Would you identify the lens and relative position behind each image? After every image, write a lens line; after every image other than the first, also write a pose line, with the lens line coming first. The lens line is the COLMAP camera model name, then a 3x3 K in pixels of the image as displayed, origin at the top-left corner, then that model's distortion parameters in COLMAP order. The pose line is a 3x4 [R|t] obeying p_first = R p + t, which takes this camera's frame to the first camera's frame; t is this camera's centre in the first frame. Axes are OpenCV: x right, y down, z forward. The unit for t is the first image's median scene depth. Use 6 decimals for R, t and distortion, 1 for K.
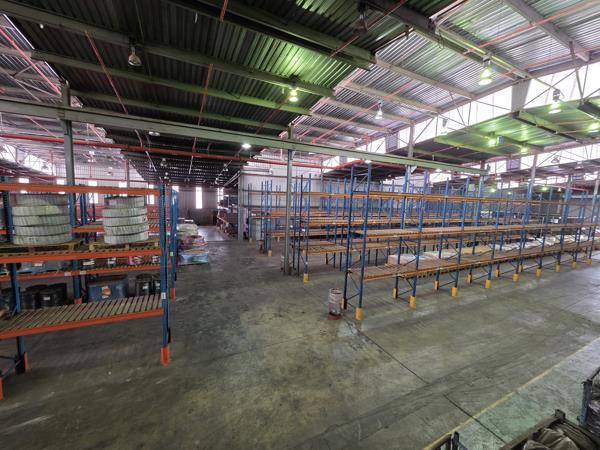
lens RADIAL K [[242.3, 0, 300.0], [0, 242.3, 225.0], [0, 0, 1]] dist [-0.000223, -0.000041]
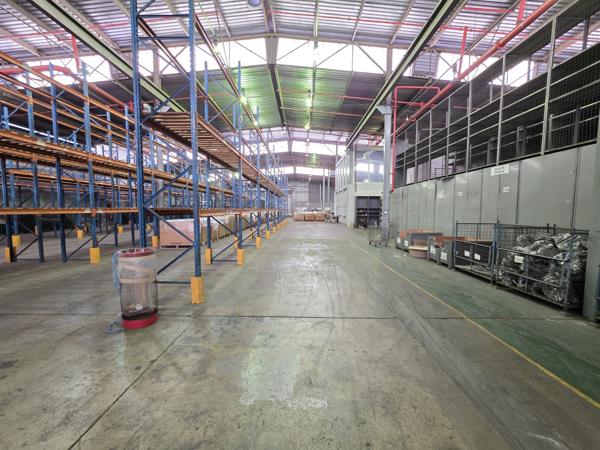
lens RADIAL K [[242.3, 0, 300.0], [0, 242.3, 225.0], [0, 0, 1]] dist [-0.000223, -0.000041]
pose [[0.454171, -0.096831, 0.885637, -0.040172], [0.121084, 0.991561, 0.046318, 0.161121], [-0.882648, 0.086200, 0.462063, 0.397432]]
